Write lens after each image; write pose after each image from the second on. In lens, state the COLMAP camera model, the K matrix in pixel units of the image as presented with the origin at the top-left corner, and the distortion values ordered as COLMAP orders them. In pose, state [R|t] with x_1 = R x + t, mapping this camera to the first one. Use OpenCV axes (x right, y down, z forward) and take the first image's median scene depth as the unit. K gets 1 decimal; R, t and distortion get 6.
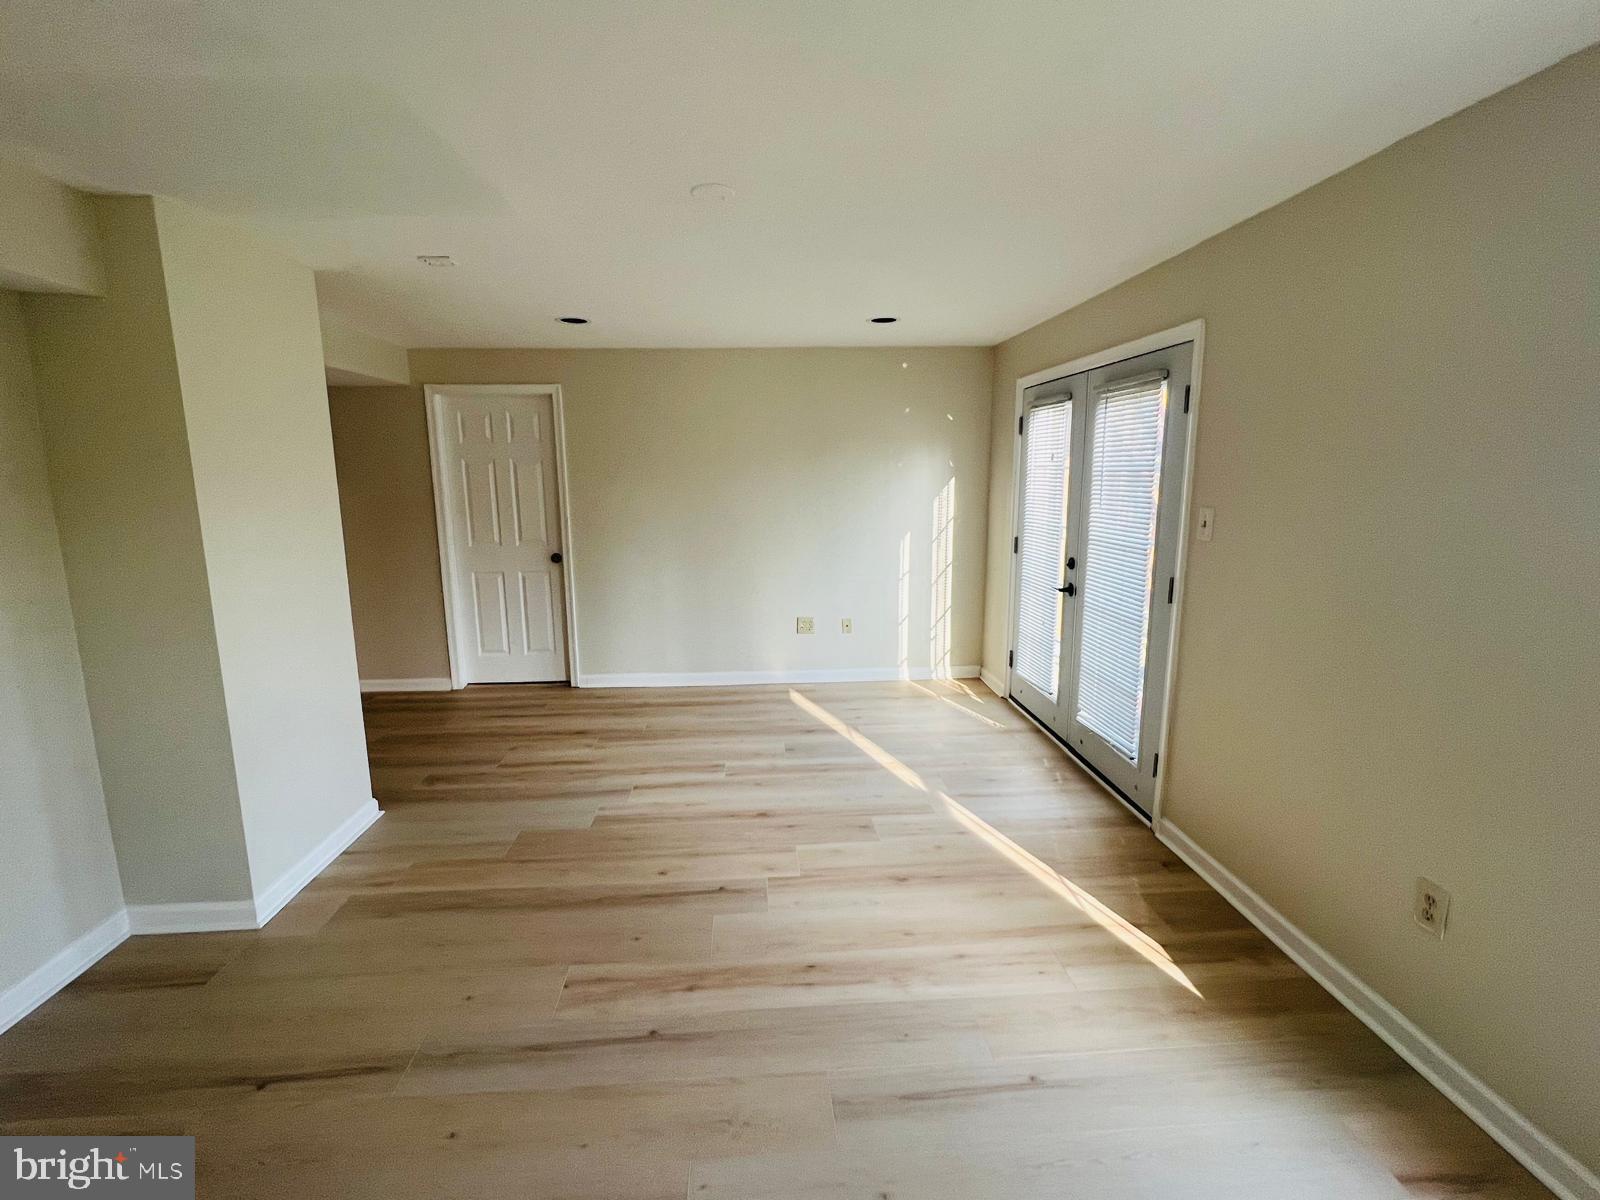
lens RADIAL K [[734.8, 0, 789.5], [0, 734.8, 601.0], [0, 0, 1]] dist [-0.000034, -0.000283]
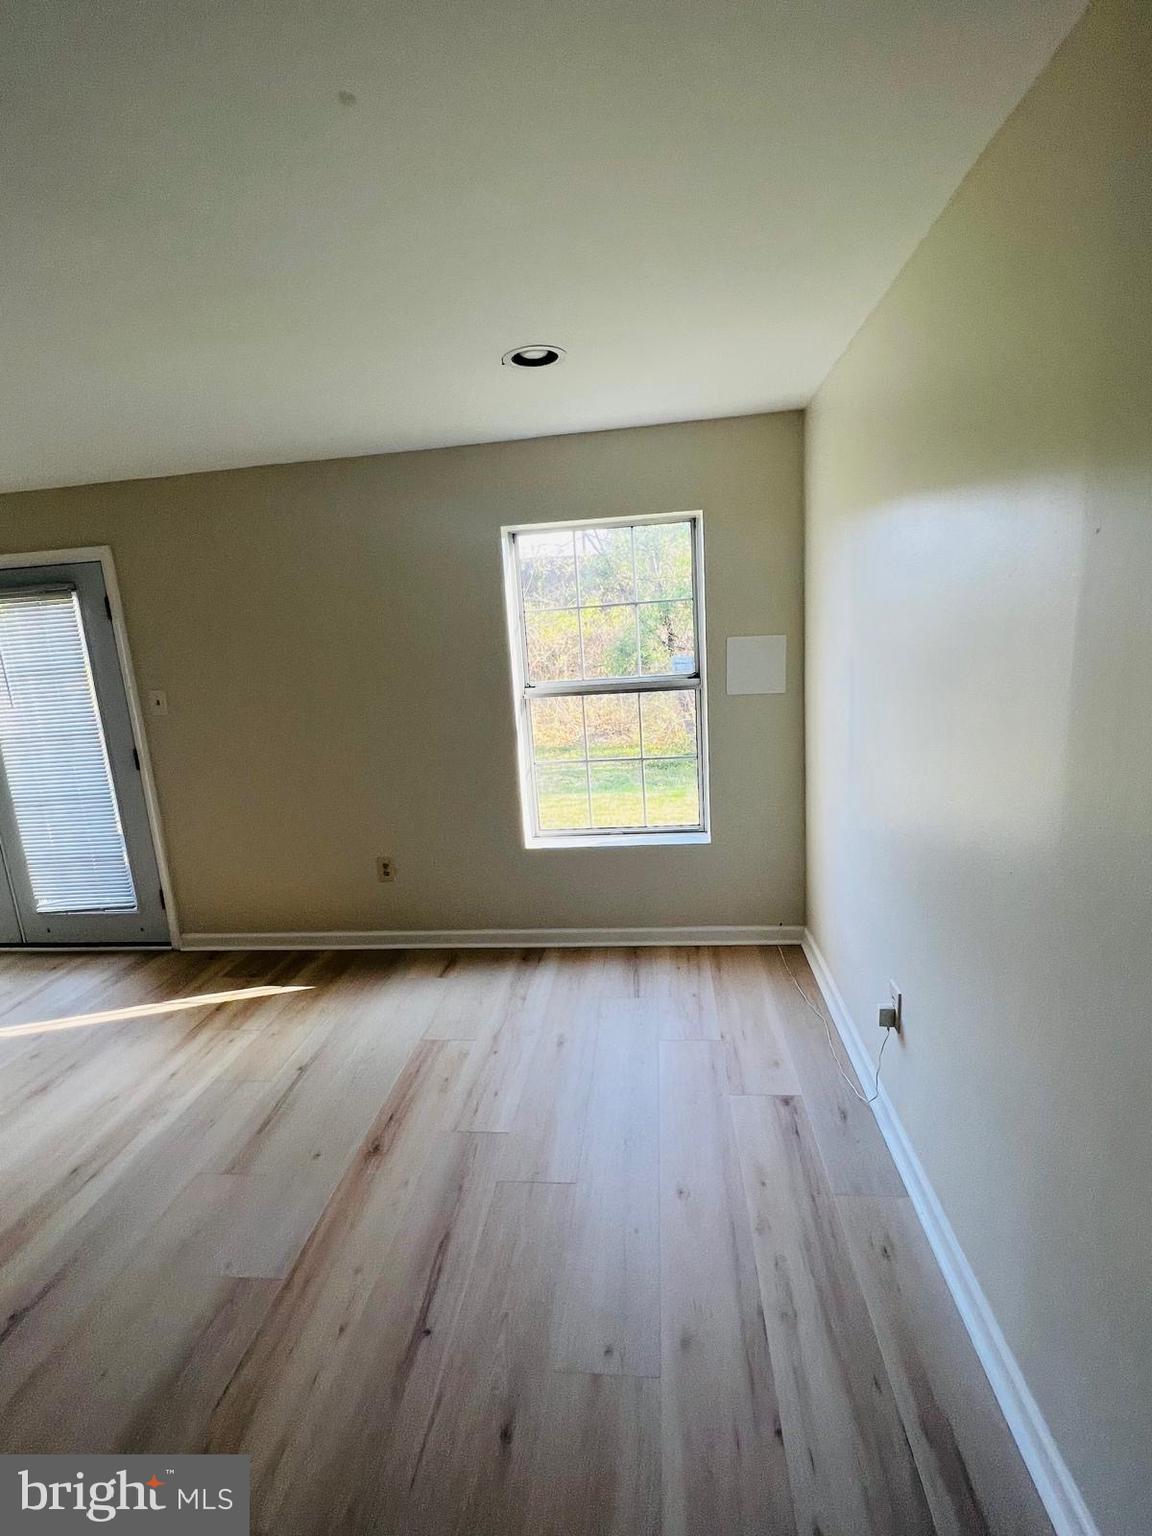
lens RADIAL K [[705.4, 0, 576.0], [0, 705.4, 768.0], [0, 0, 1]] dist [-0.000034, -0.000283]
pose [[0.173510, -0.194663, 0.965402, -0.587505], [0.233449, 0.960461, 0.151709, -0.009226], [-0.956763, 0.199049, 0.212094, 0.039062]]
